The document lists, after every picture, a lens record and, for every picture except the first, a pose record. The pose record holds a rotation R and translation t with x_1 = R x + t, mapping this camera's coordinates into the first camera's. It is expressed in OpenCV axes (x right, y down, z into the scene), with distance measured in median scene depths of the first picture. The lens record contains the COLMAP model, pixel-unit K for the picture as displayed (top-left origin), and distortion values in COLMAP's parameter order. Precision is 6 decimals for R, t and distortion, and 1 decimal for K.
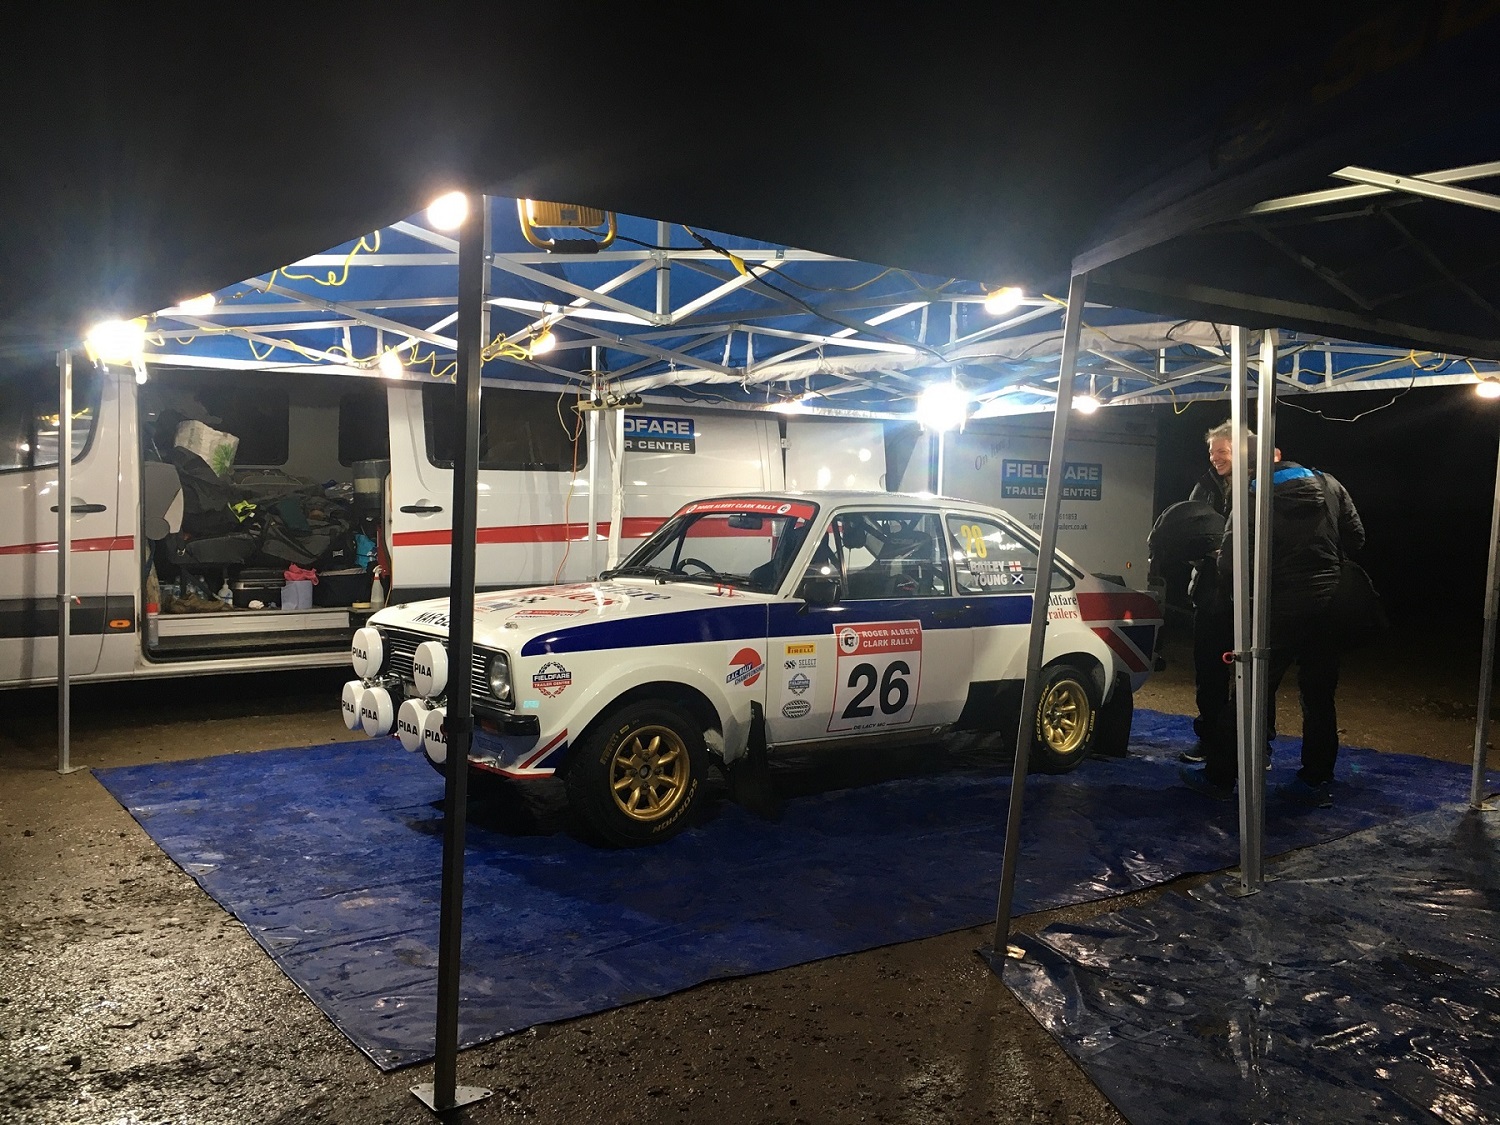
lens RADIAL K [[1289.2, 0, 750.0], [0, 1289.2, 562.5], [0, 0, 1]] dist [0.067119, -0.000714]
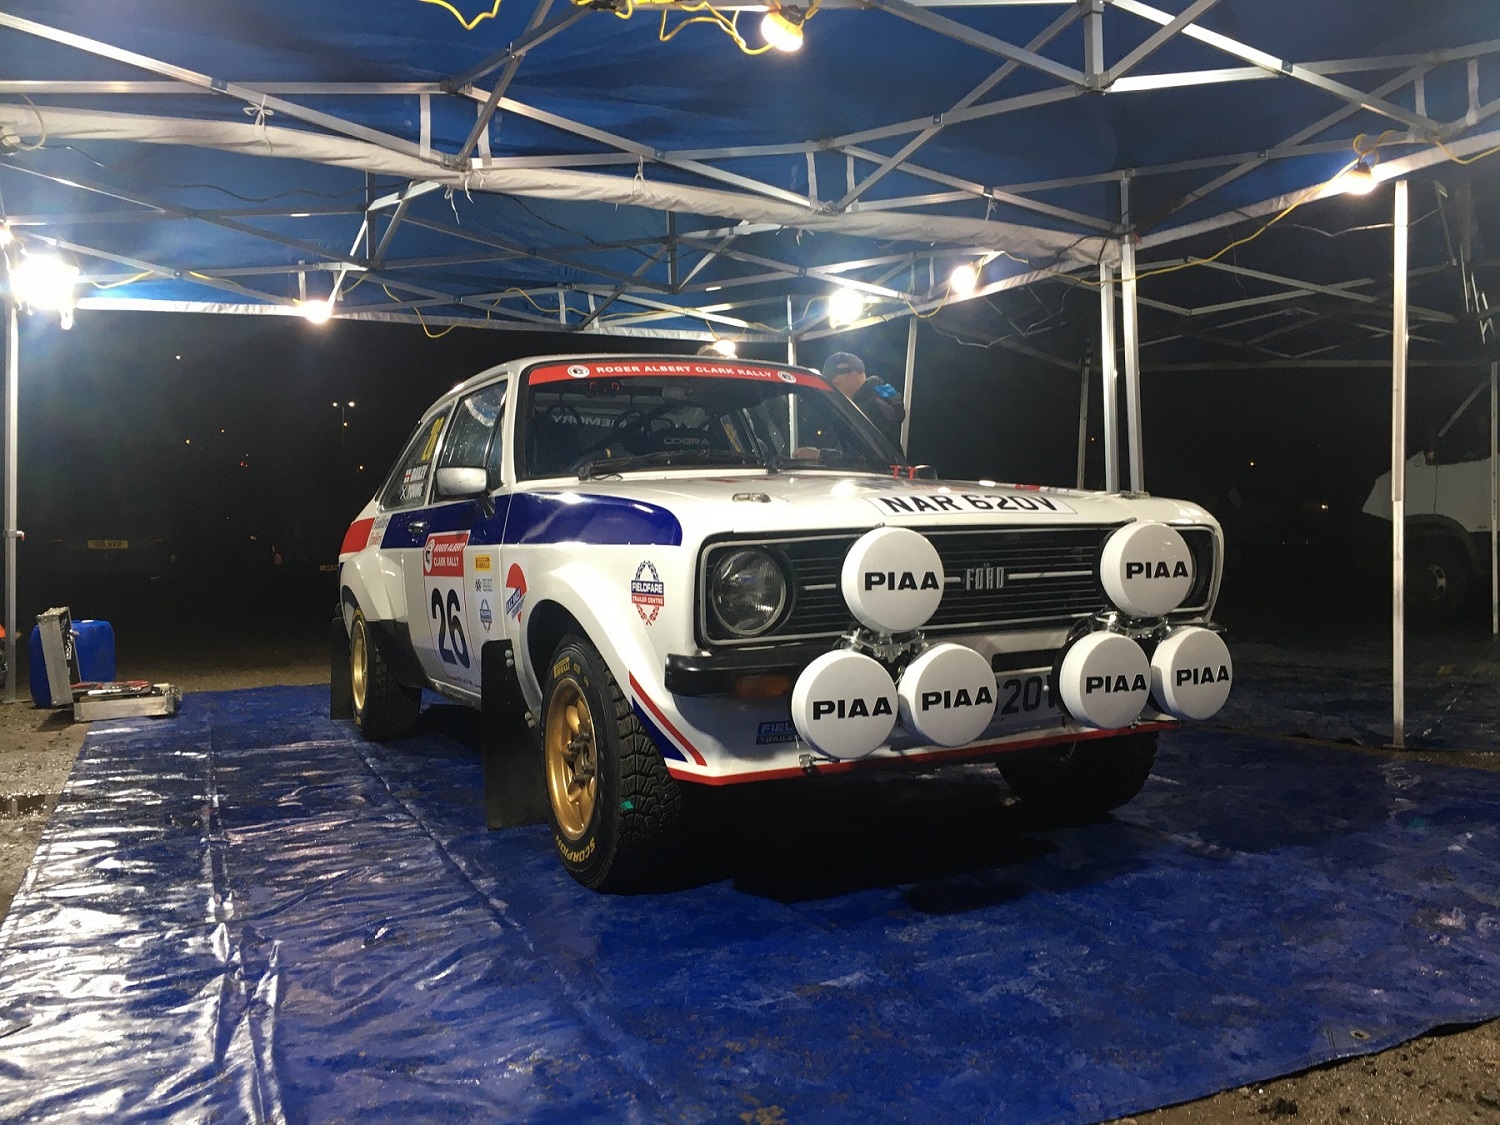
lens RADIAL K [[1289.2, 0, 750.0], [0, 1289.2, 562.5], [0, 0, 1]] dist [0.067119, -0.000714]
pose [[0.188615, -0.037875, 0.981320, -0.679040], [0.070822, 0.997179, 0.024875, 0.042436], [-0.979494, 0.064807, 0.190765, 0.855049]]
